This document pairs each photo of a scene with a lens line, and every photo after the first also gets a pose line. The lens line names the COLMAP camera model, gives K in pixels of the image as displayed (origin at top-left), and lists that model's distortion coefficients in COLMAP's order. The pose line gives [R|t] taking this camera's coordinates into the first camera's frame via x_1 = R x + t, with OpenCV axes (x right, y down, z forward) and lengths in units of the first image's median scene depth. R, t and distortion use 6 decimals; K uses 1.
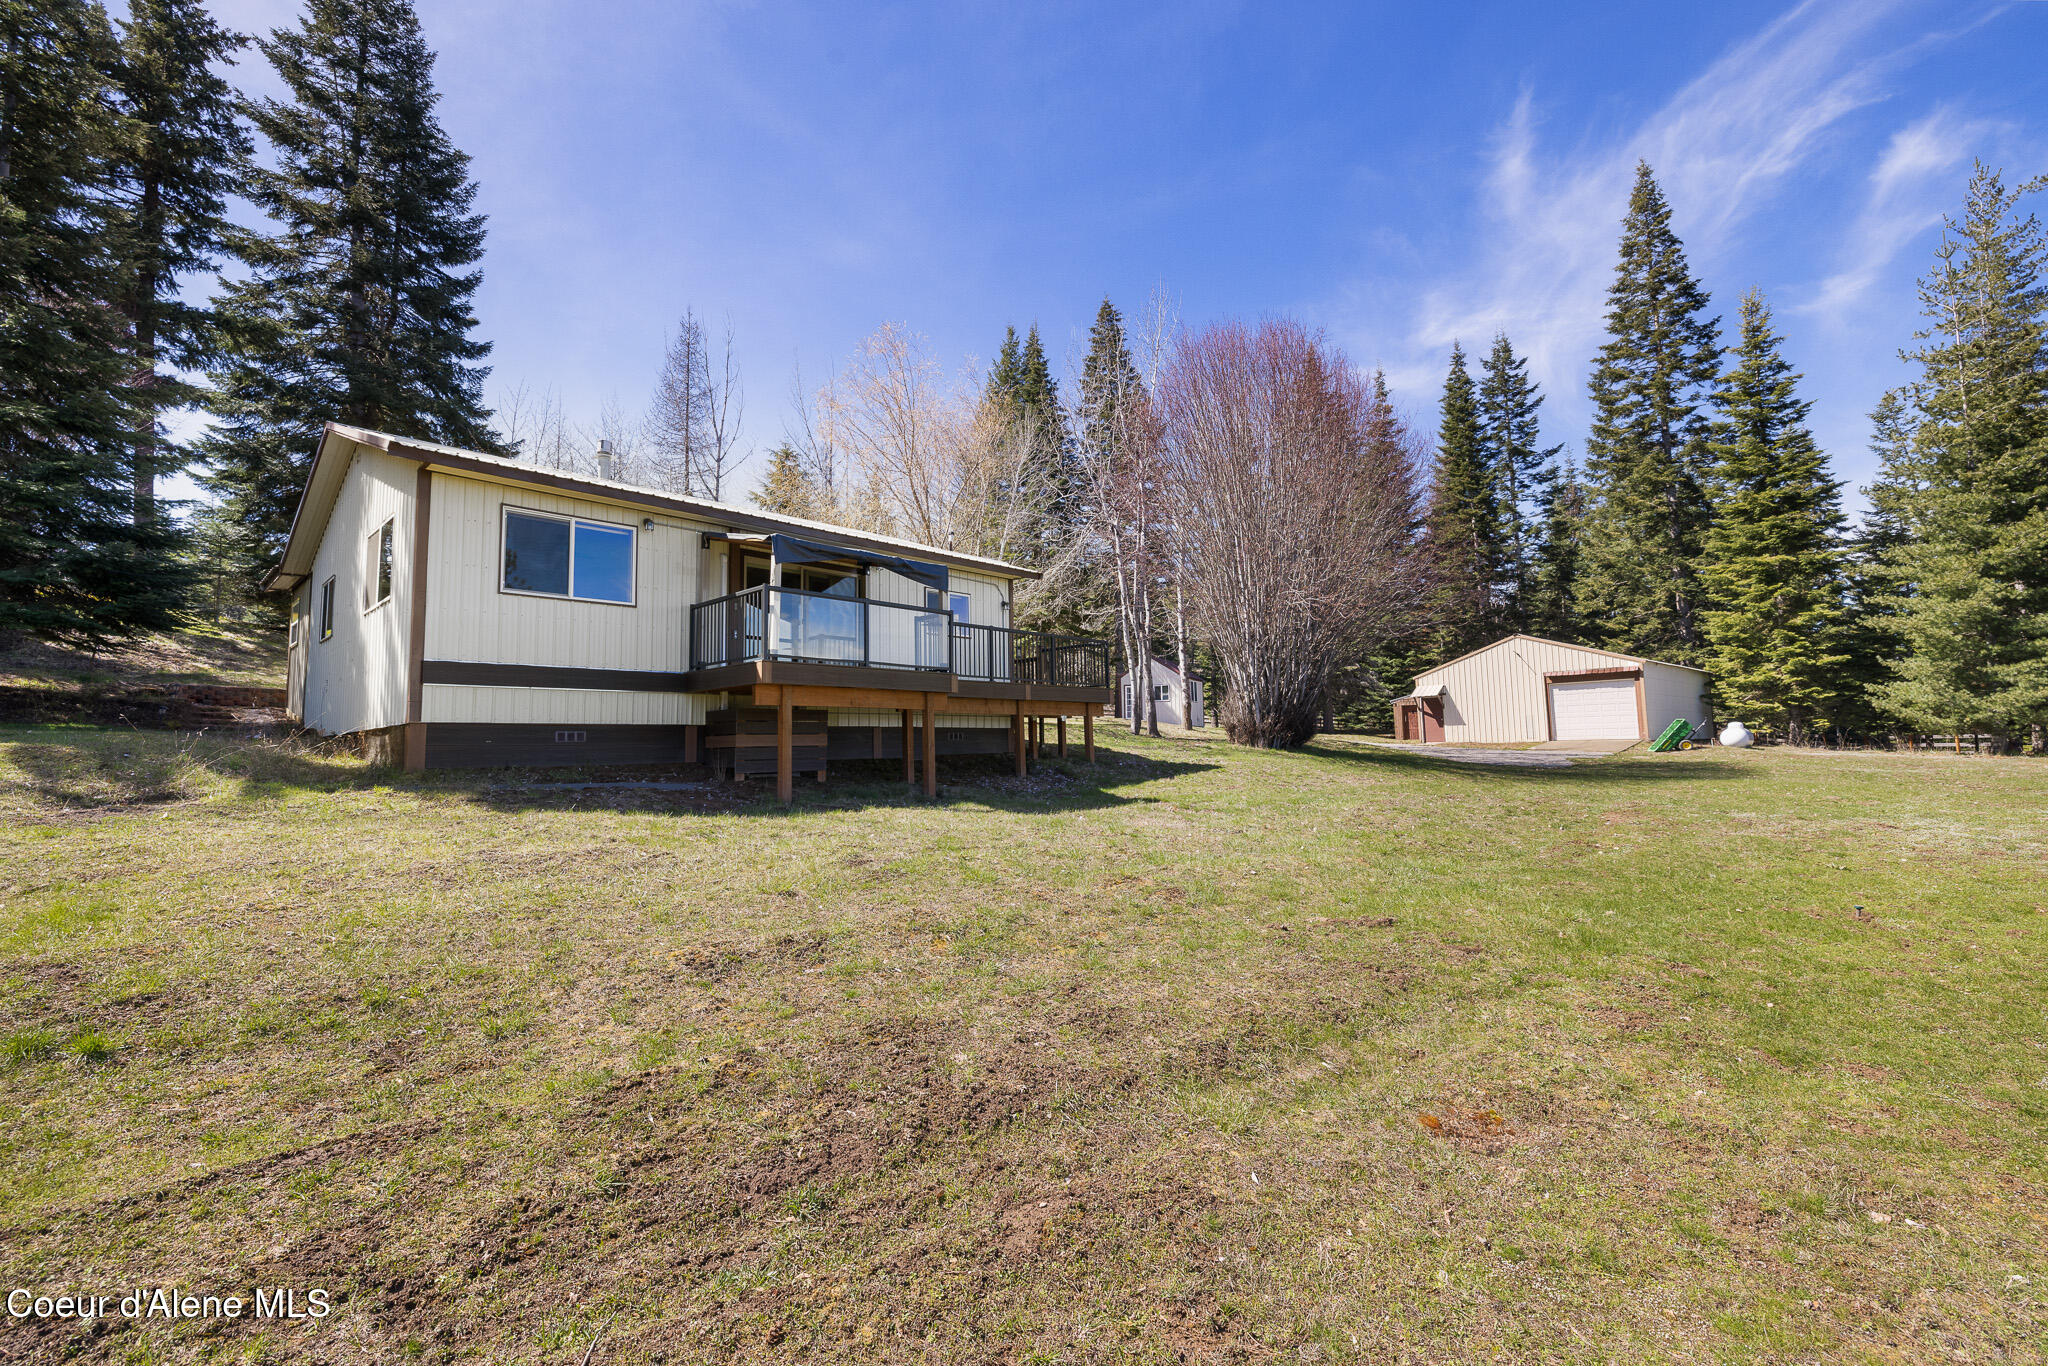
lens RADIAL K [[853.6, 0, 1023.2], [0, 853.6, 655.9], [0, 0, 1]] dist [-0.001102, -0.000075]
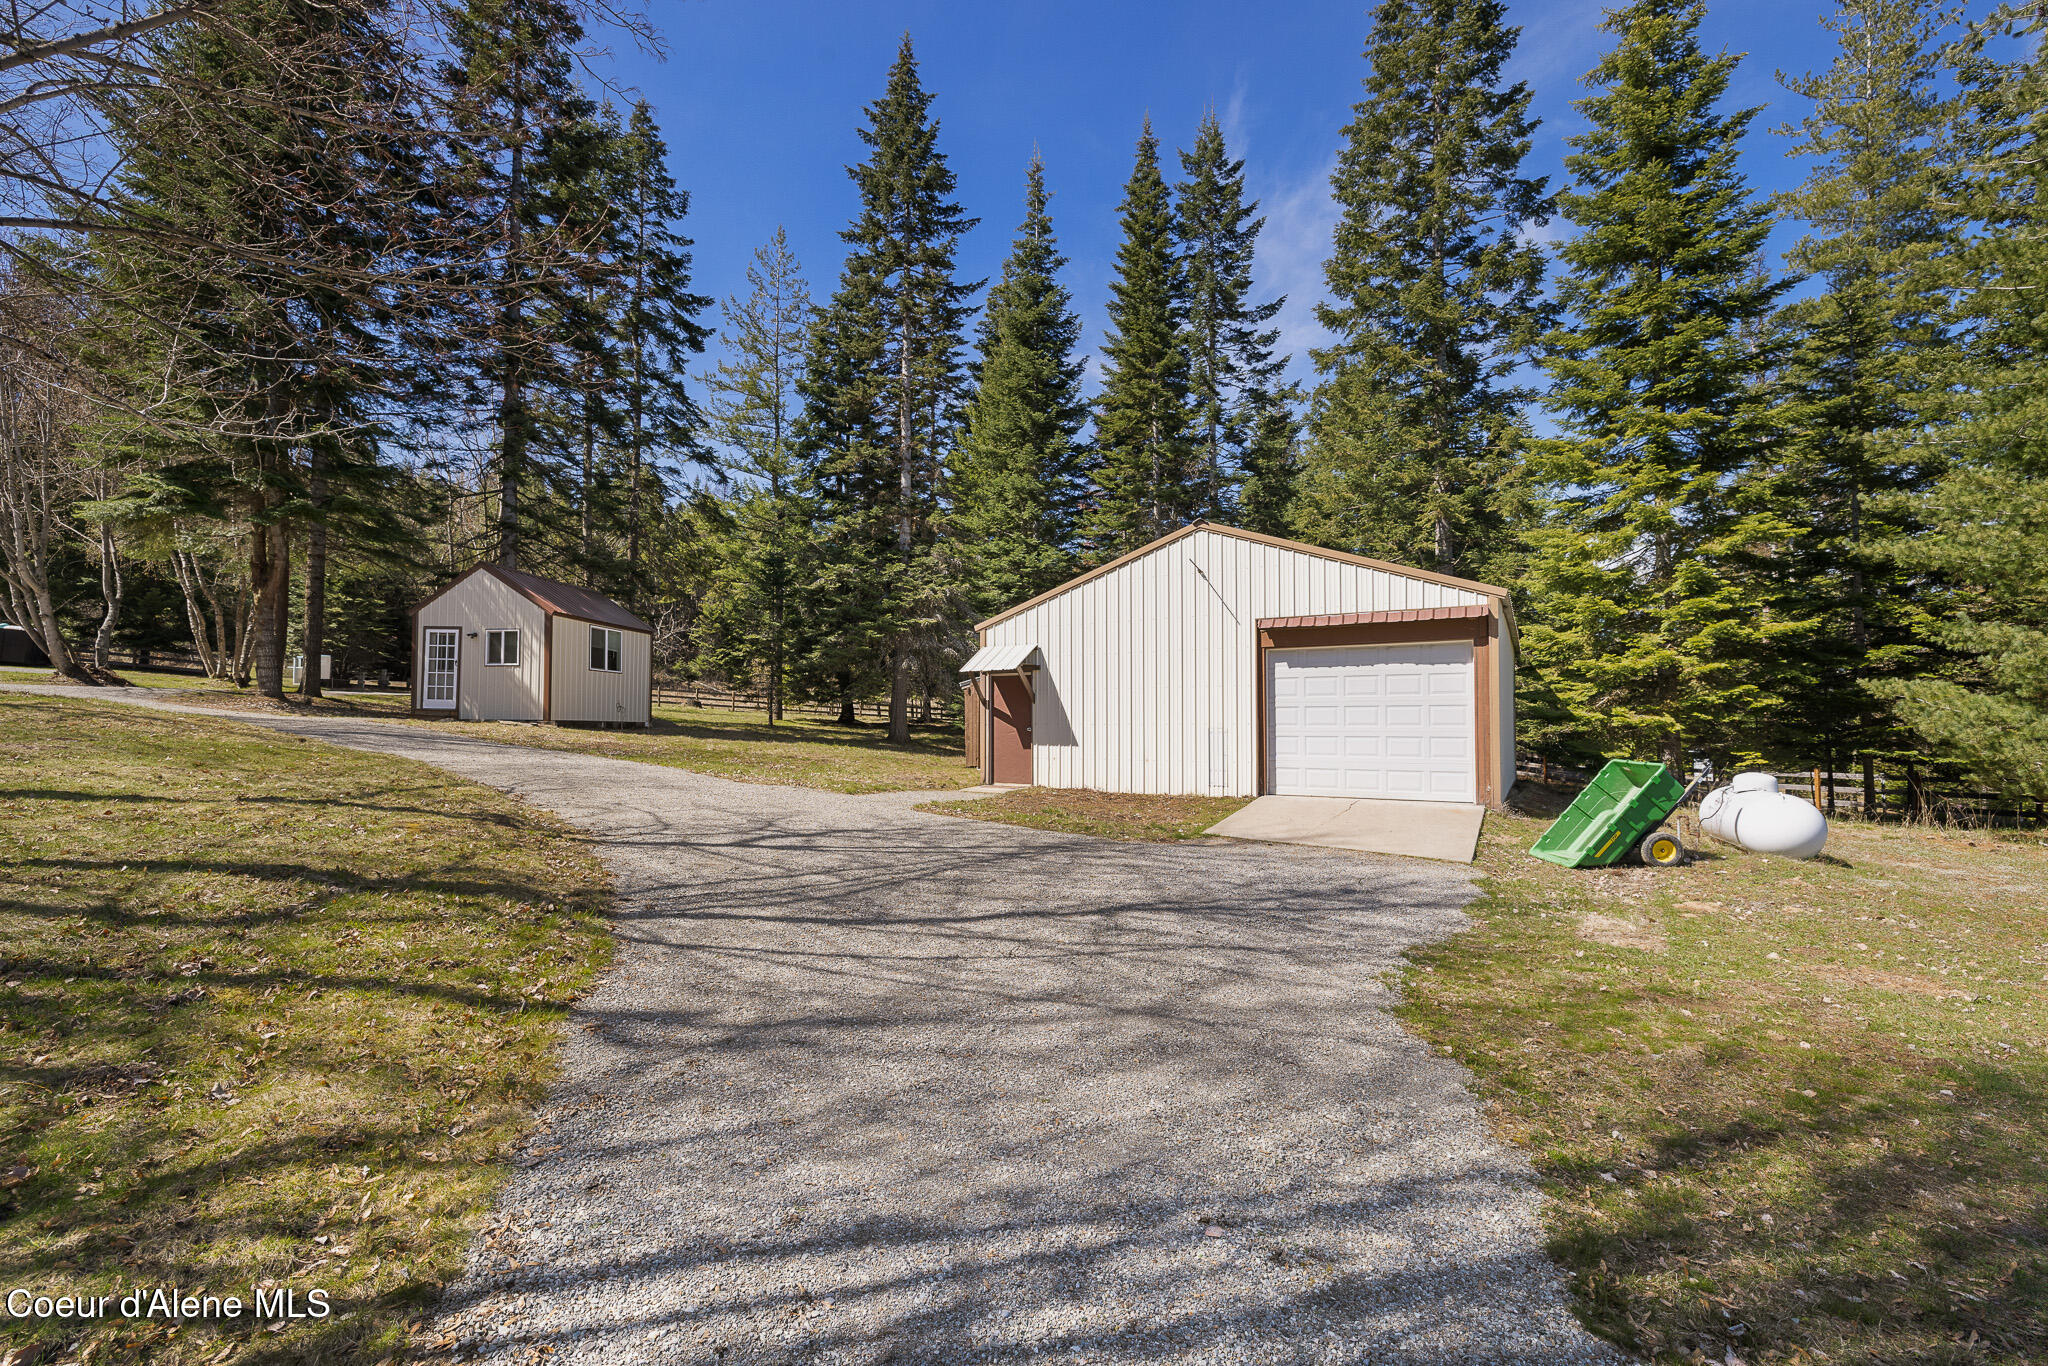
lens RADIAL K [[884.9, 0, 1024.0], [0, 884.9, 683.0], [0, 0, 1]] dist [0.002091, 0.000230]
pose [[0.944978, 0.041149, 0.324535, 0.346645], [-0.057732, 0.997464, 0.041632, 0.034433], [-0.321999, -0.058077, 0.944957, 0.594680]]
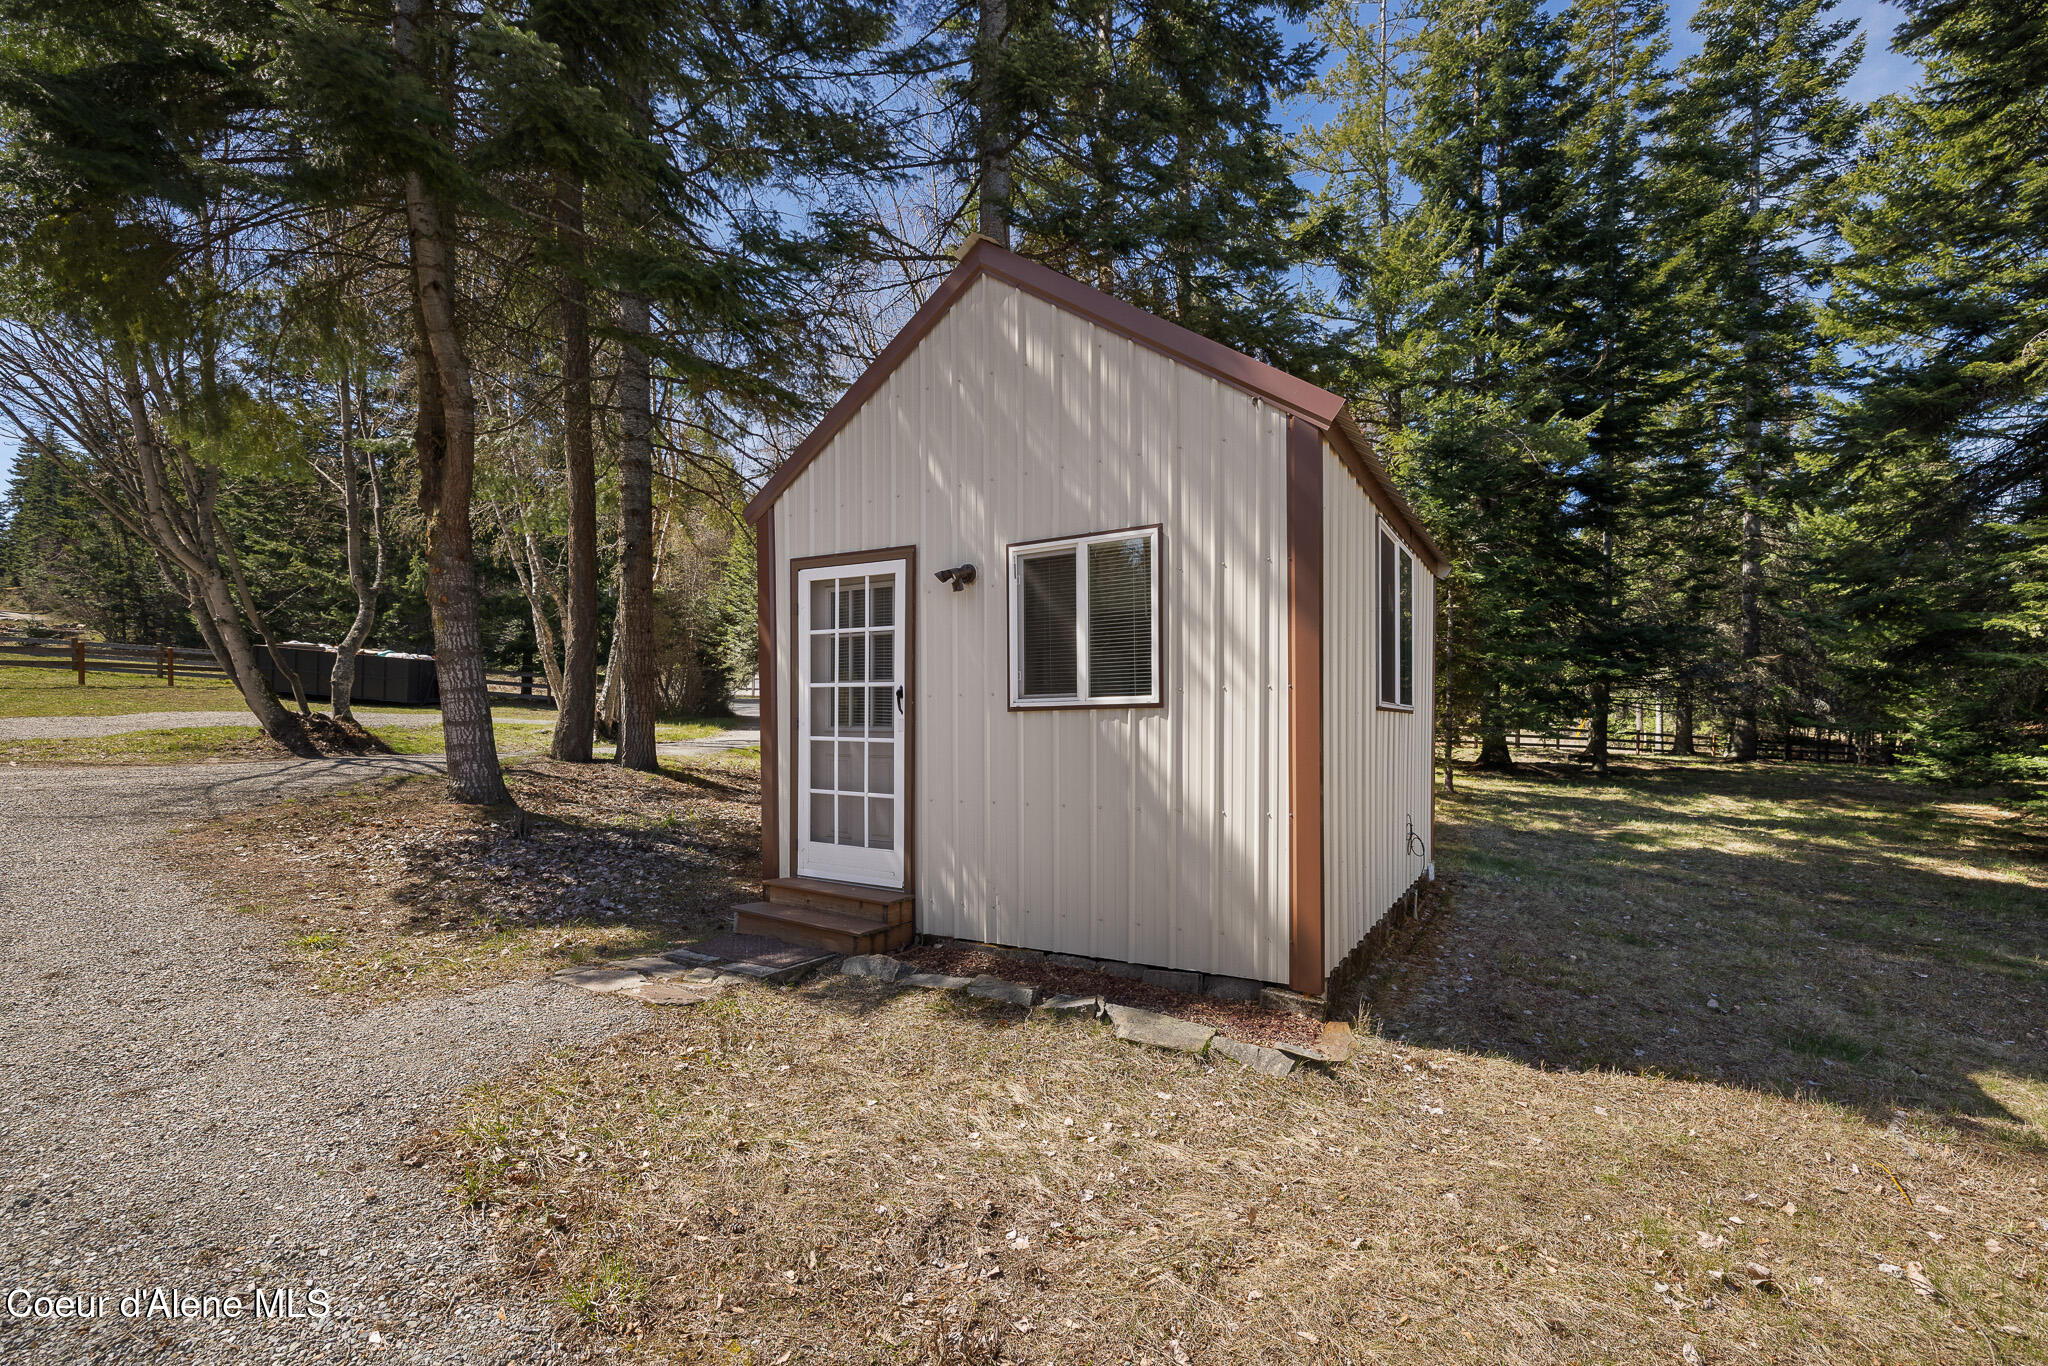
lens RADIAL K [[884.9, 0, 1024.0], [0, 884.9, 683.0], [0, 0, 1]] dist [0.002091, 0.000230]
pose [[0.997273, 0.009907, -0.073131, 0.204179], [-0.003233, 0.995863, 0.090811, 0.052718], [0.073728, -0.090327, 0.993179, 1.158634]]
